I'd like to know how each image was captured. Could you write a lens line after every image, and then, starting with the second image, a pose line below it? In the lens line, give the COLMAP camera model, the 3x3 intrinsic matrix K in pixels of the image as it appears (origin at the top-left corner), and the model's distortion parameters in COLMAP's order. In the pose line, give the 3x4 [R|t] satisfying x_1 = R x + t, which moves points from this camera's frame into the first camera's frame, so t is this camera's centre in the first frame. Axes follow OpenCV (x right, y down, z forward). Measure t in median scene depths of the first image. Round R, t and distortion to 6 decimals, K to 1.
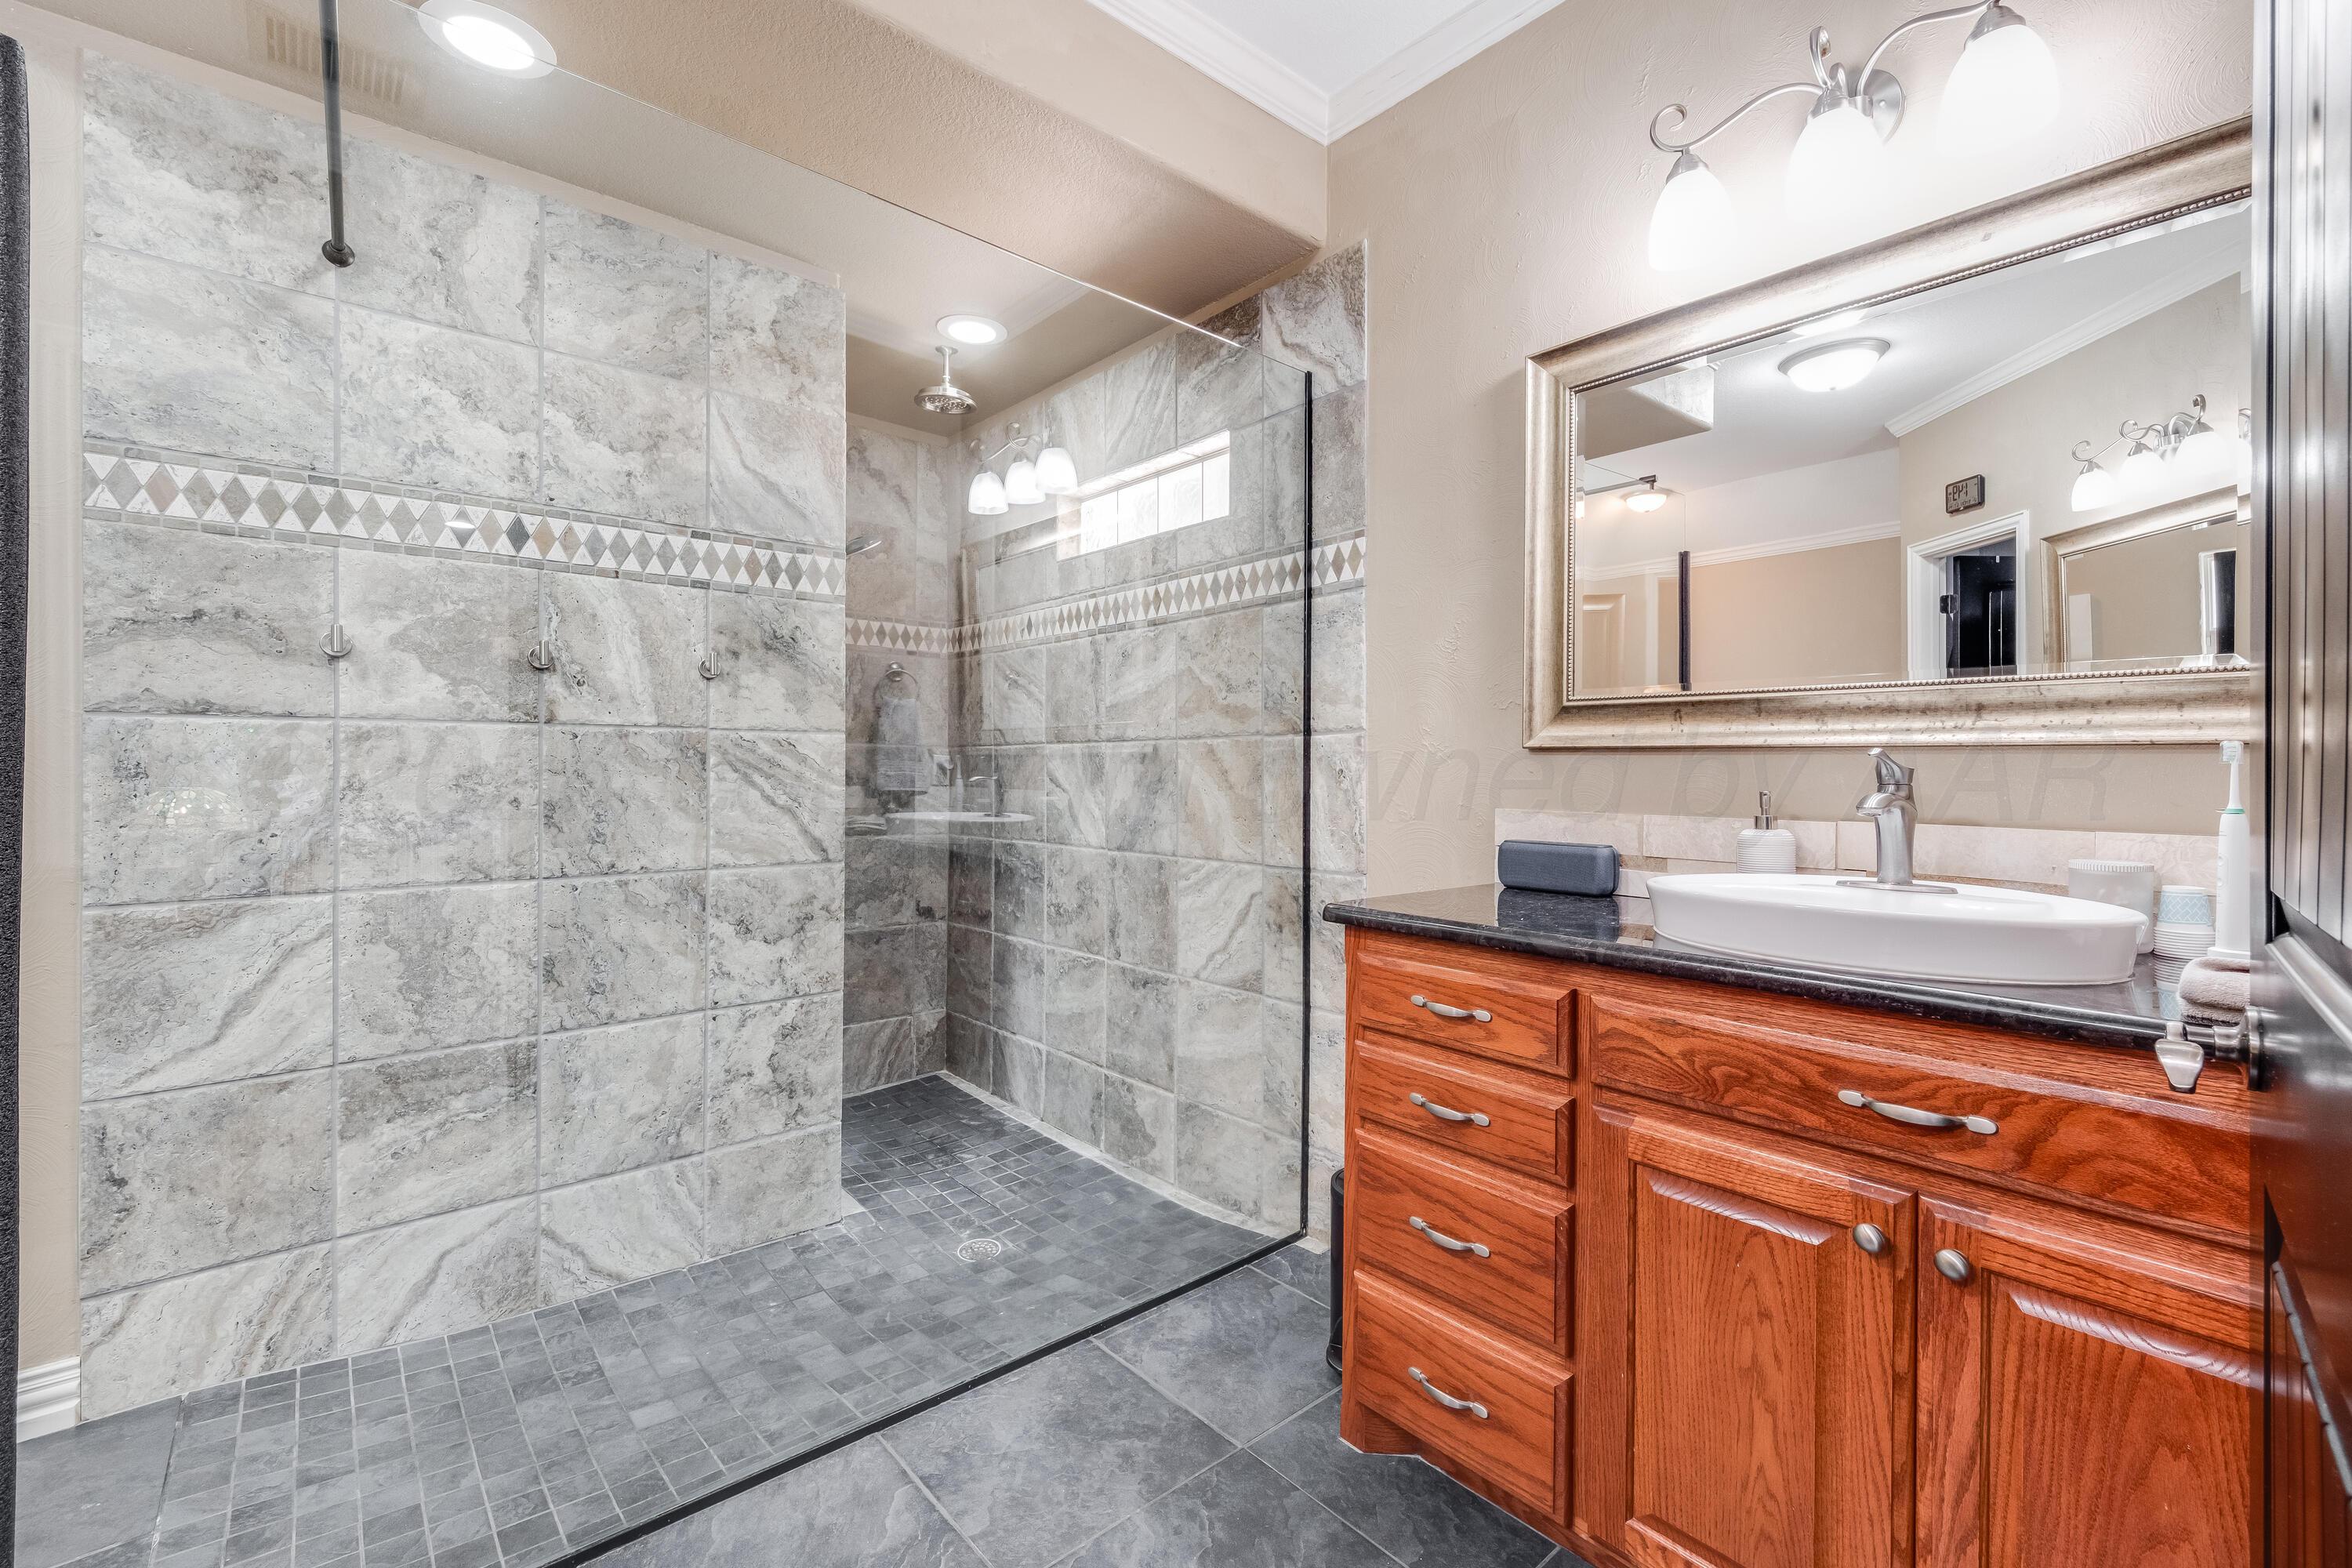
lens RADIAL K [[1003.8, 0, 1179.5], [0, 1003.8, 768.9], [0, 0, 1]] dist [0.006073, -0.003435]
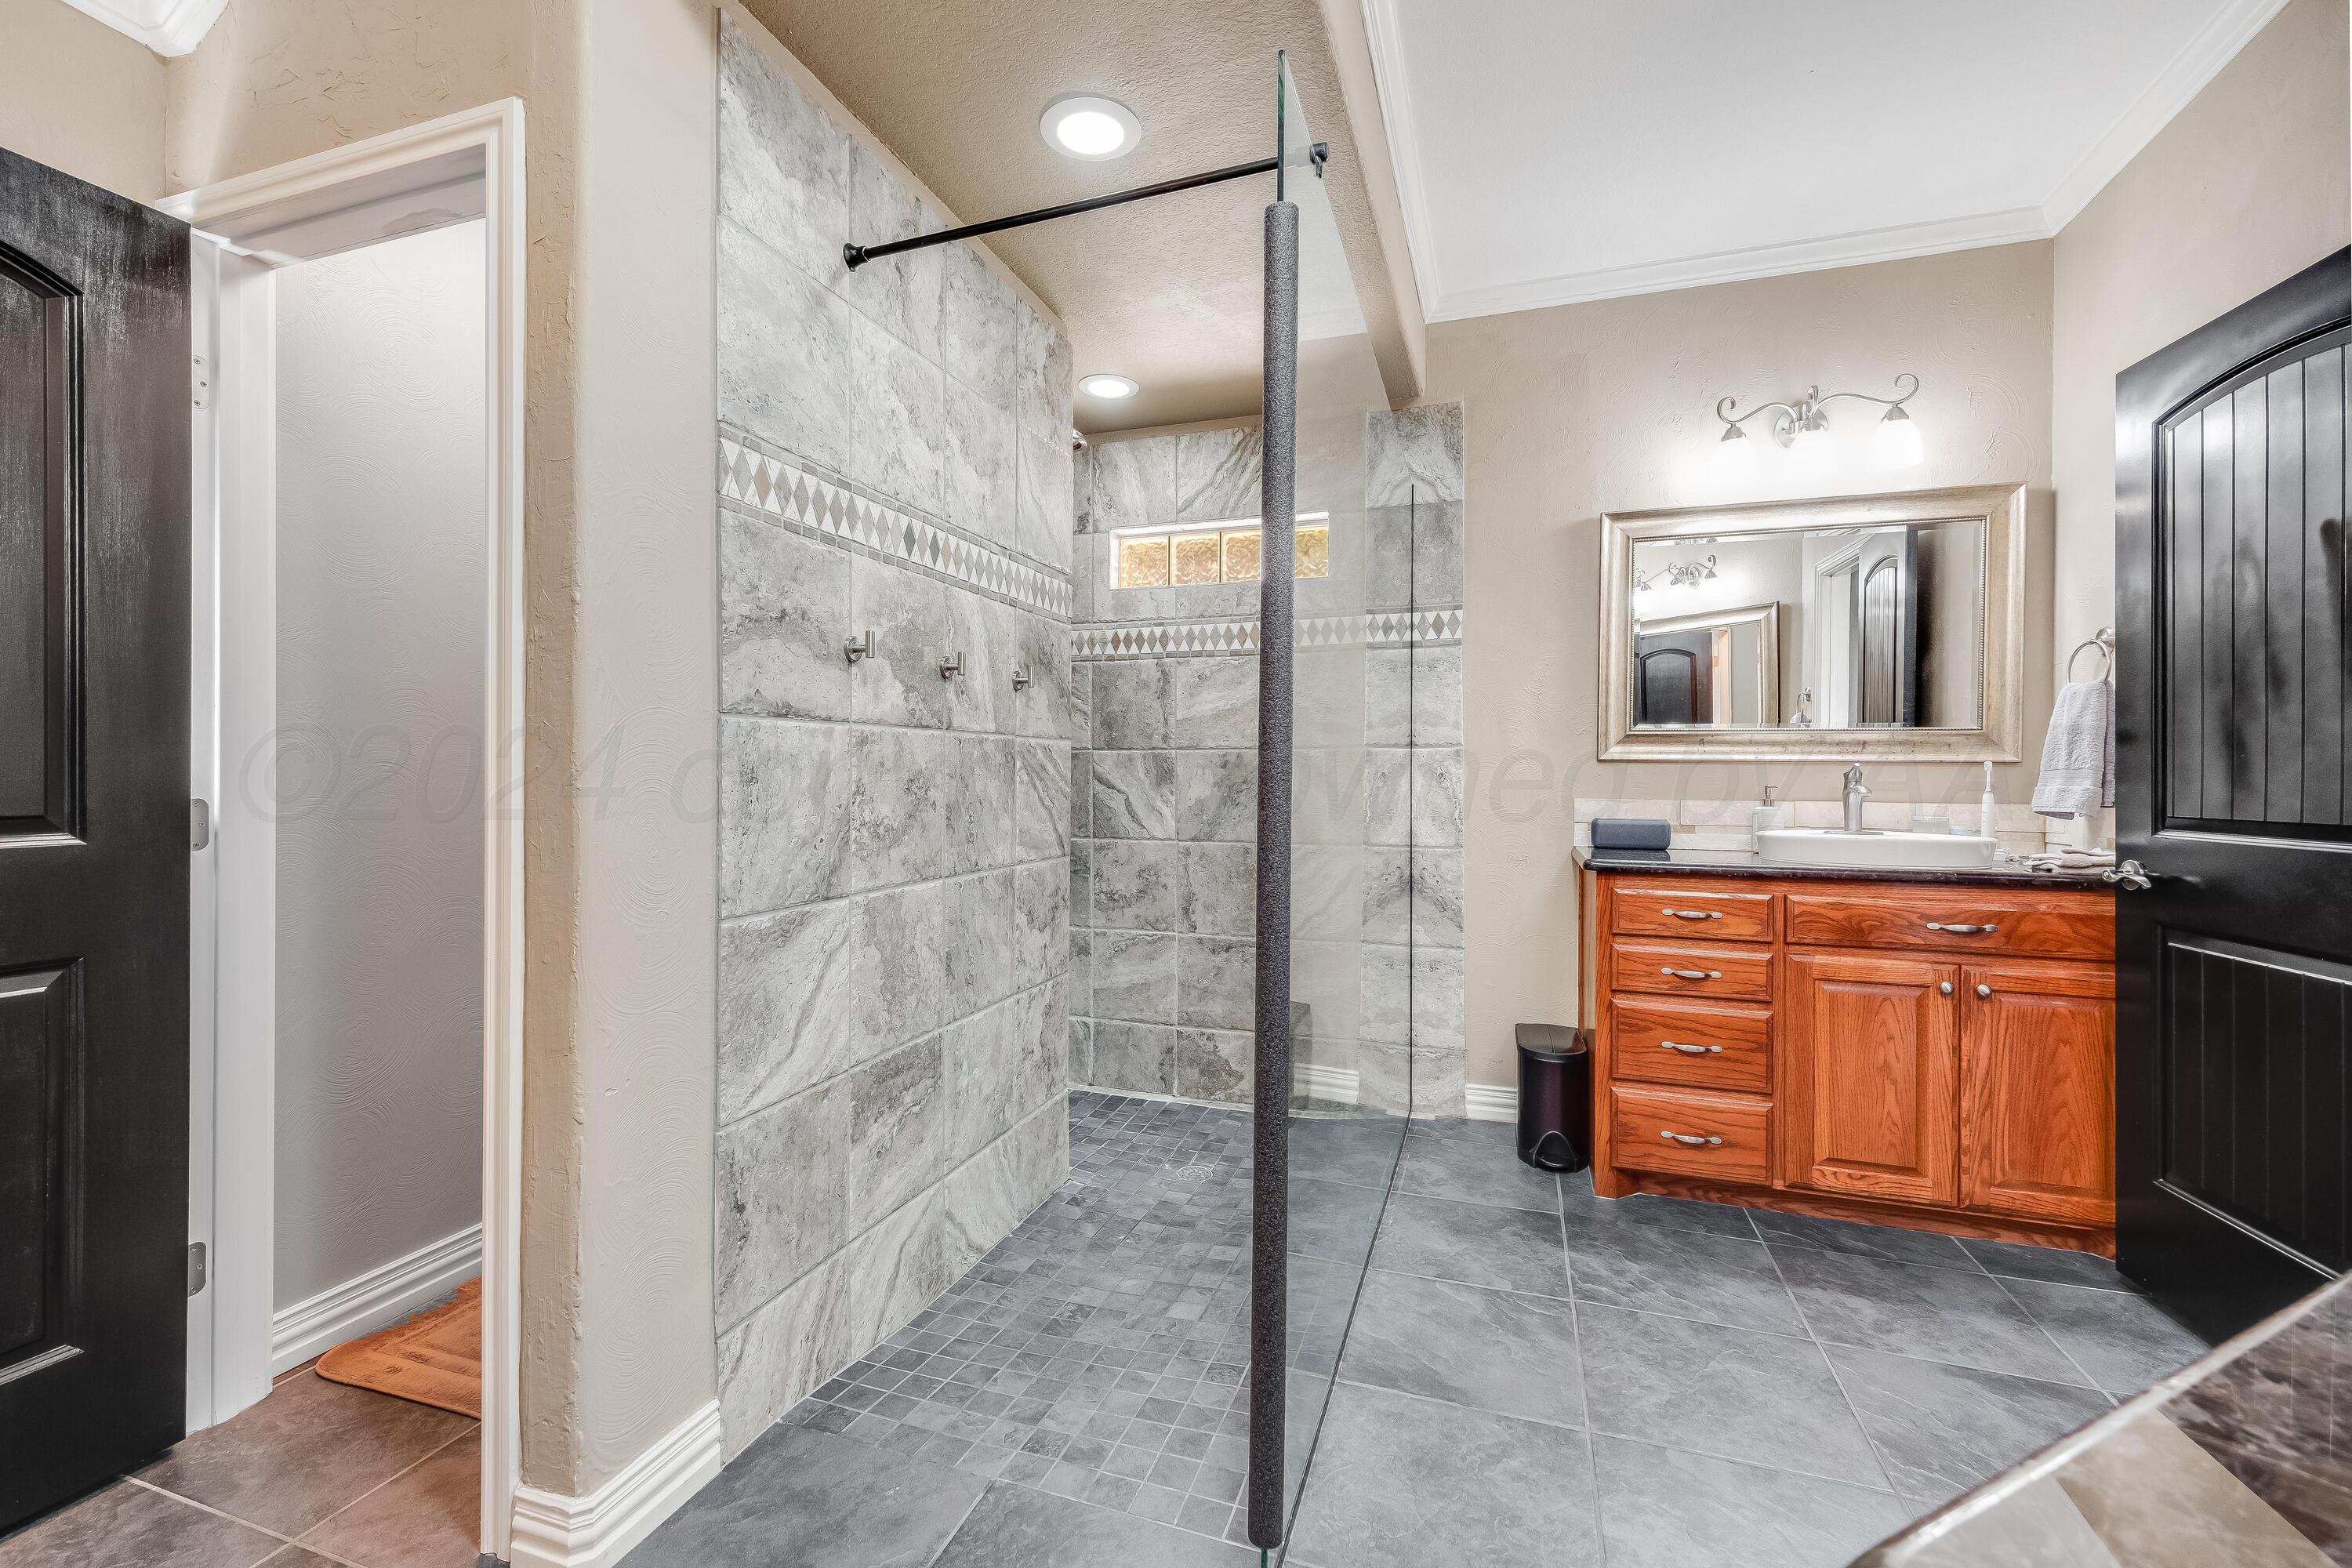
lens RADIAL K [[989.5, 0, 1183.3], [0, 989.5, 770.0], [0, 0, 1]] dist [0.000865, -0.003070]
pose [[0.864711, 0.001656, 0.502267, -0.996990], [-0.001326, 0.999999, -0.001015, -0.002483], [-0.502268, 0.000211, 0.864712, -0.016321]]
